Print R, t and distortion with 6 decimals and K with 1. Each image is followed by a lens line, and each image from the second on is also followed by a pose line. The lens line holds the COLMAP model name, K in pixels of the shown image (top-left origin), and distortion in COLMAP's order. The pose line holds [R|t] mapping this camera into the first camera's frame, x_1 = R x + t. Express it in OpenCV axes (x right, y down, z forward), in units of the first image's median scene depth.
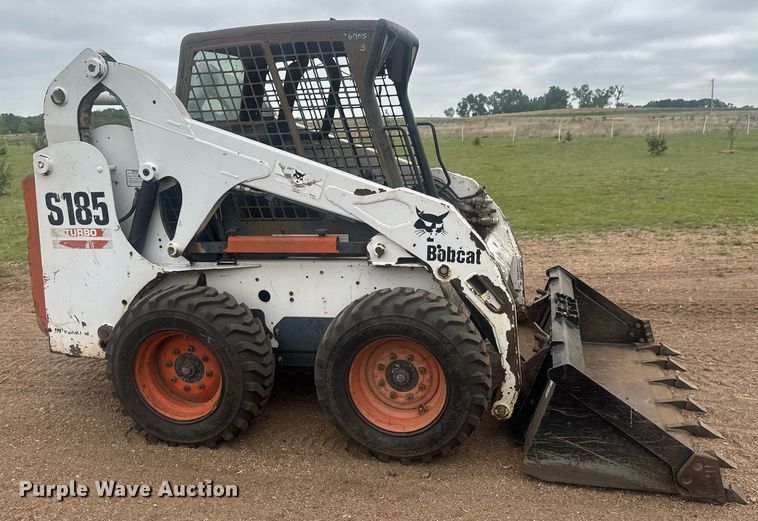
lens RADIAL K [[654.6, 0, 387.6], [0, 654.6, 262.9], [0, 0, 1]] dist [0.180131, -0.223359]
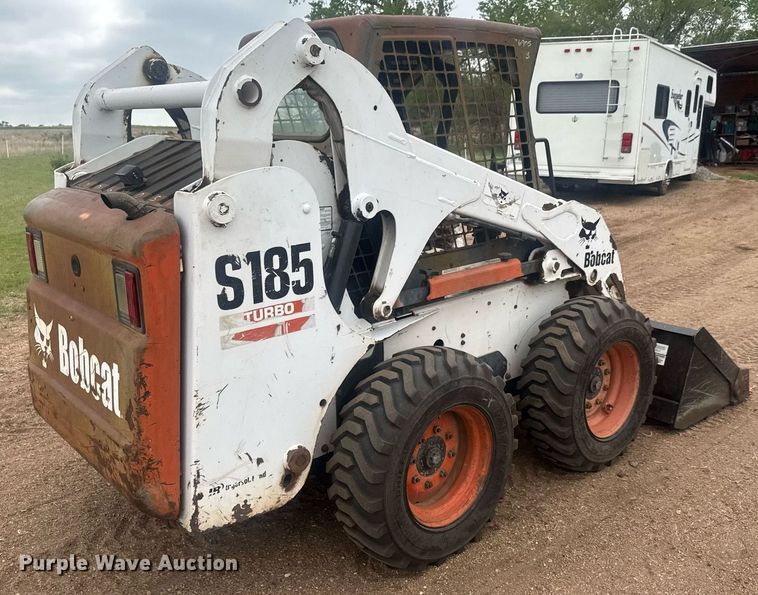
lens RADIAL K [[722.1, 0, 408.0], [0, 722.1, 295.6], [0, 0, 1]] dist [0.228159, -0.001414]
pose [[0.566926, -0.169192, 0.806207, -0.993871], [0.177155, 0.980822, 0.081262, -0.099551], [-0.804495, 0.096754, 0.586027, 0.528556]]
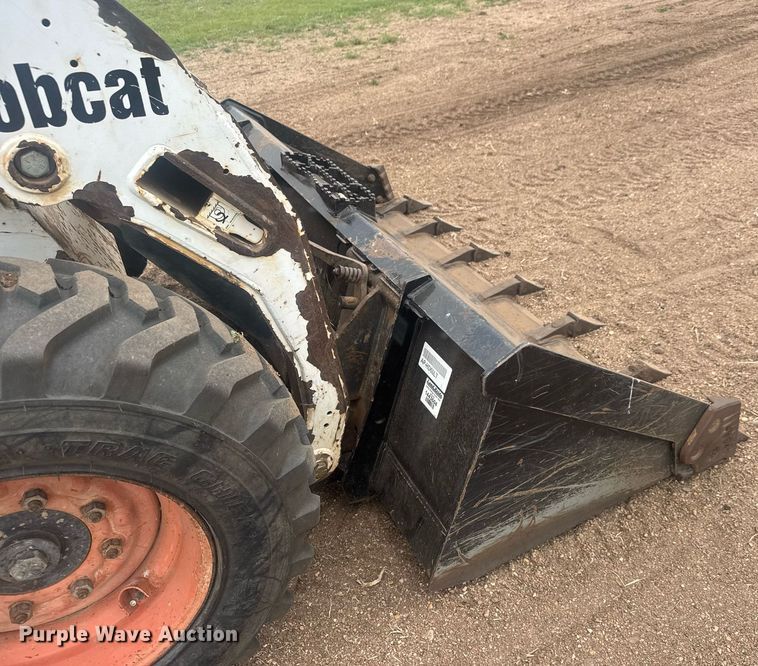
lens RADIAL K [[631.8, 0, 449.0], [0, 631.8, 334.2], [0, 0, 1]] dist [0.081845, -0.095875]
pose [[0.730039, -0.379518, 0.568339, 0.032695], [0.158838, 0.903081, 0.399018, -0.003212], [-0.664691, -0.201025, 0.719566, 0.657502]]
